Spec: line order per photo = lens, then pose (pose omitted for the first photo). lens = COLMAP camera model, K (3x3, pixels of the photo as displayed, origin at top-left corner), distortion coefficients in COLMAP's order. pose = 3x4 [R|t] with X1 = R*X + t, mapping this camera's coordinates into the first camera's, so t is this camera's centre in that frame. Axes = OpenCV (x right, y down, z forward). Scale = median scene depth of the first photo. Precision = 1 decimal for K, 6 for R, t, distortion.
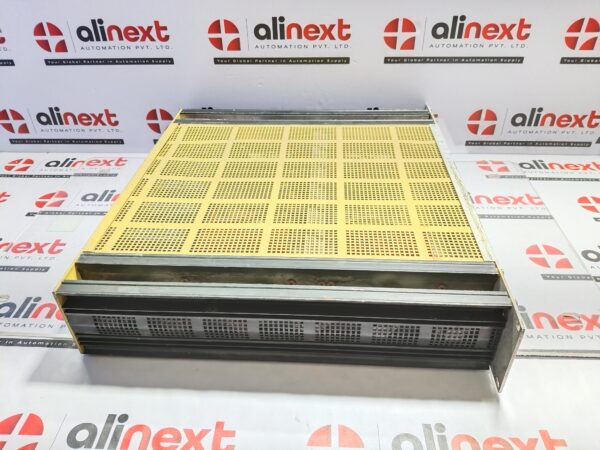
lens RADIAL K [[462.9, 0, 291.0], [0, 462.9, 223.5], [0, 0, 1]] dist [-0.004863, -0.028754]
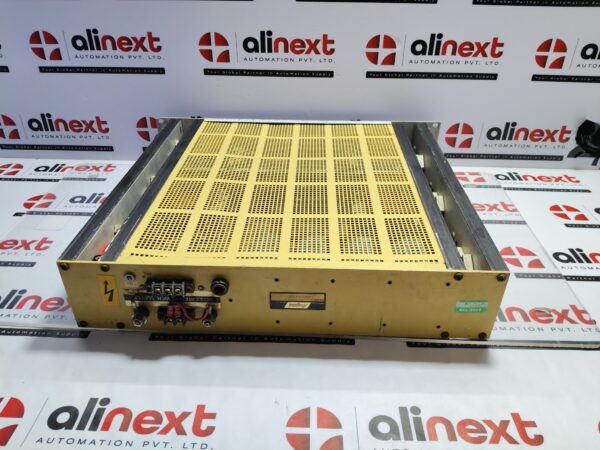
lens RADIAL K [[462.9, 0, 291.0], [0, 462.9, 223.5], [0, 0, 1]] dist [-0.004863, -0.028754]
pose [[0.999512, 0.014318, 0.027747, 0.005888], [-0.012627, 0.998107, -0.060187, 0.050757], [-0.028556, 0.059807, 0.997801, -0.024893]]
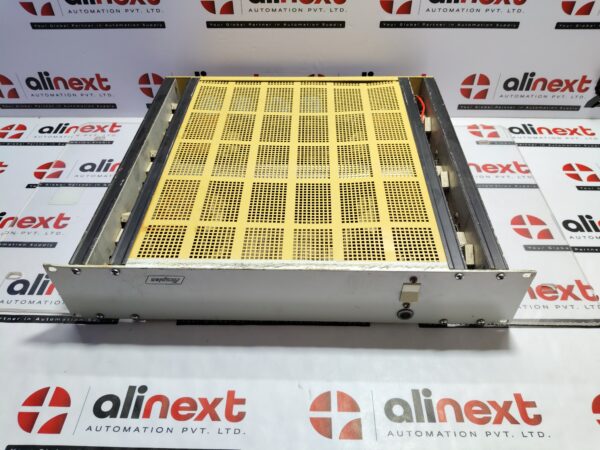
lens RADIAL K [[462.9, 0, 291.0], [0, 462.9, 223.5], [0, 0, 1]] dist [-0.004863, -0.028754]
pose [[0.999593, -0.012216, 0.025794, -0.018471], [0.008538, 0.990372, 0.138166, -0.069811], [-0.027234, -0.137890, 0.990073, -0.029780]]
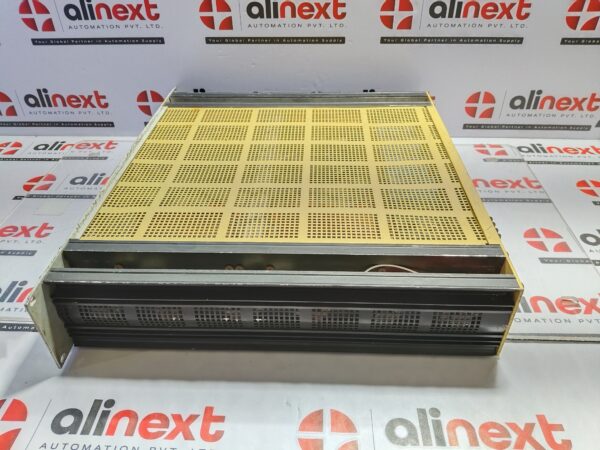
lens RADIAL K [[462.9, 0, 291.0], [0, 462.9, 223.5], [0, 0, 1]] dist [-0.004863, -0.028754]
pose [[0.999979, 0.000841, 0.006451, 0.006899], [-0.000976, 0.999779, 0.020991, 0.012795], [-0.006432, -0.020997, 0.999759, 0.019202]]
